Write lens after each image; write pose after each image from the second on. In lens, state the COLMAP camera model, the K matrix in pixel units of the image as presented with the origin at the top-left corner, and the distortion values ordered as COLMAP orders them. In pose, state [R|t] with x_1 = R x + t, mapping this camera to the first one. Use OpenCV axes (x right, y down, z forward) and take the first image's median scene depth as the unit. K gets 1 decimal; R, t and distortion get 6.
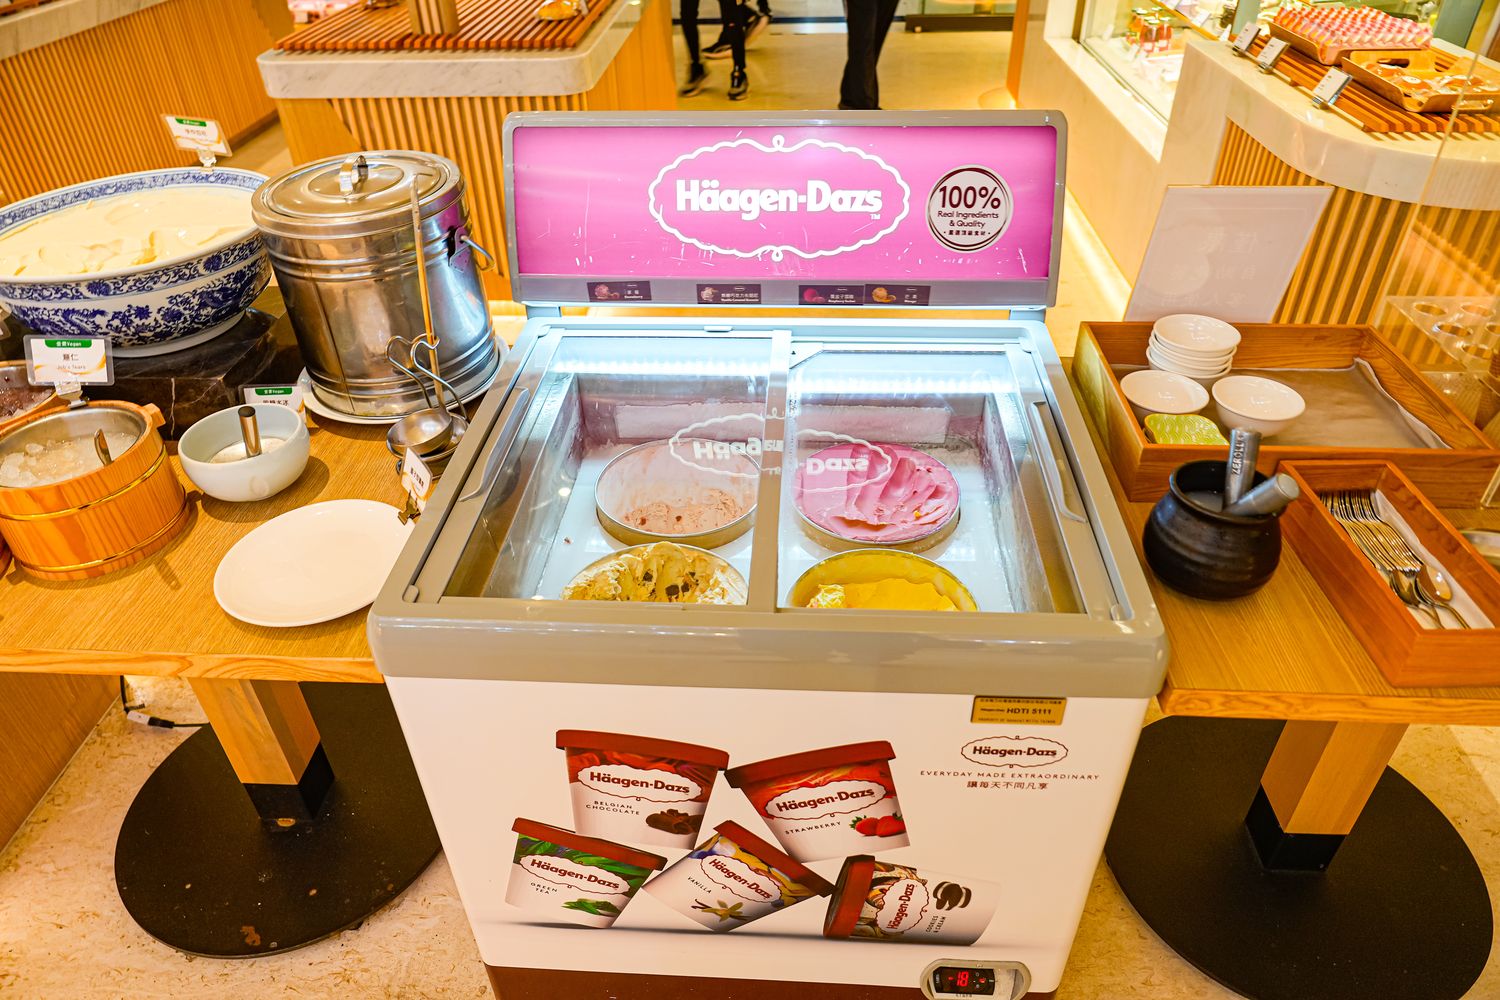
lens RADIAL K [[1001.0, 0, 731.7], [0, 1001.0, 505.3], [0, 0, 1]] dist [-0.008419, -0.005786]
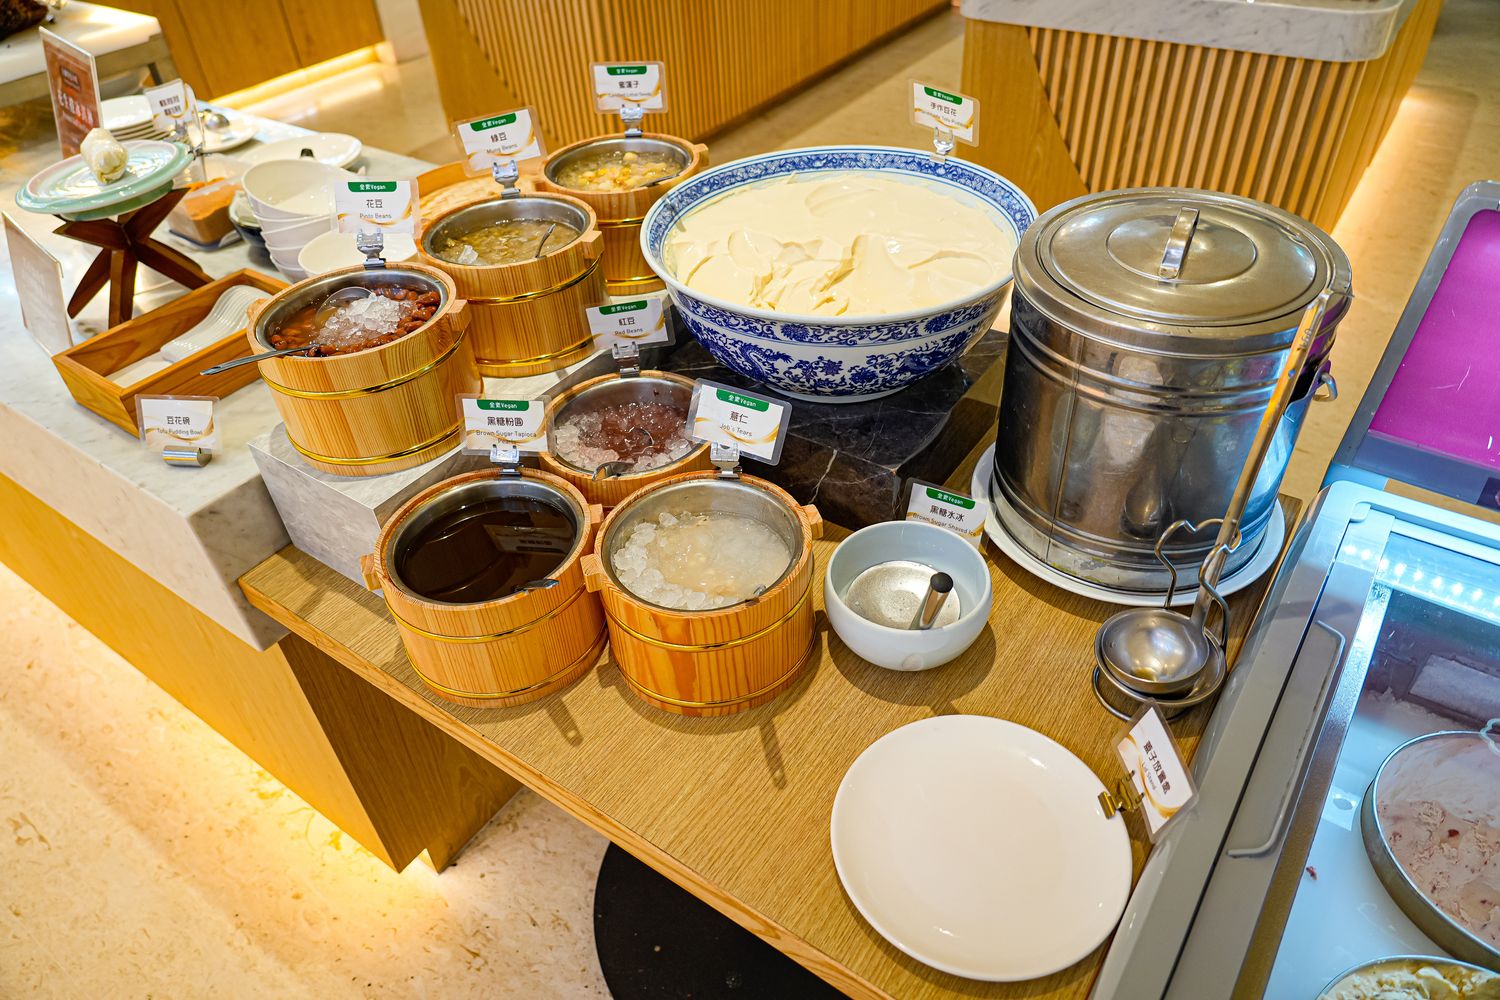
lens RADIAL K [[1001.0, 0, 731.7], [0, 1001.0, 505.3], [0, 0, 1]] dist [-0.008419, -0.005786]
pose [[0.849288, 0.324275, -0.416600, -0.310311], [-0.285751, 0.945893, 0.153731, -0.190893], [0.443910, -0.011518, 0.895997, 0.293523]]
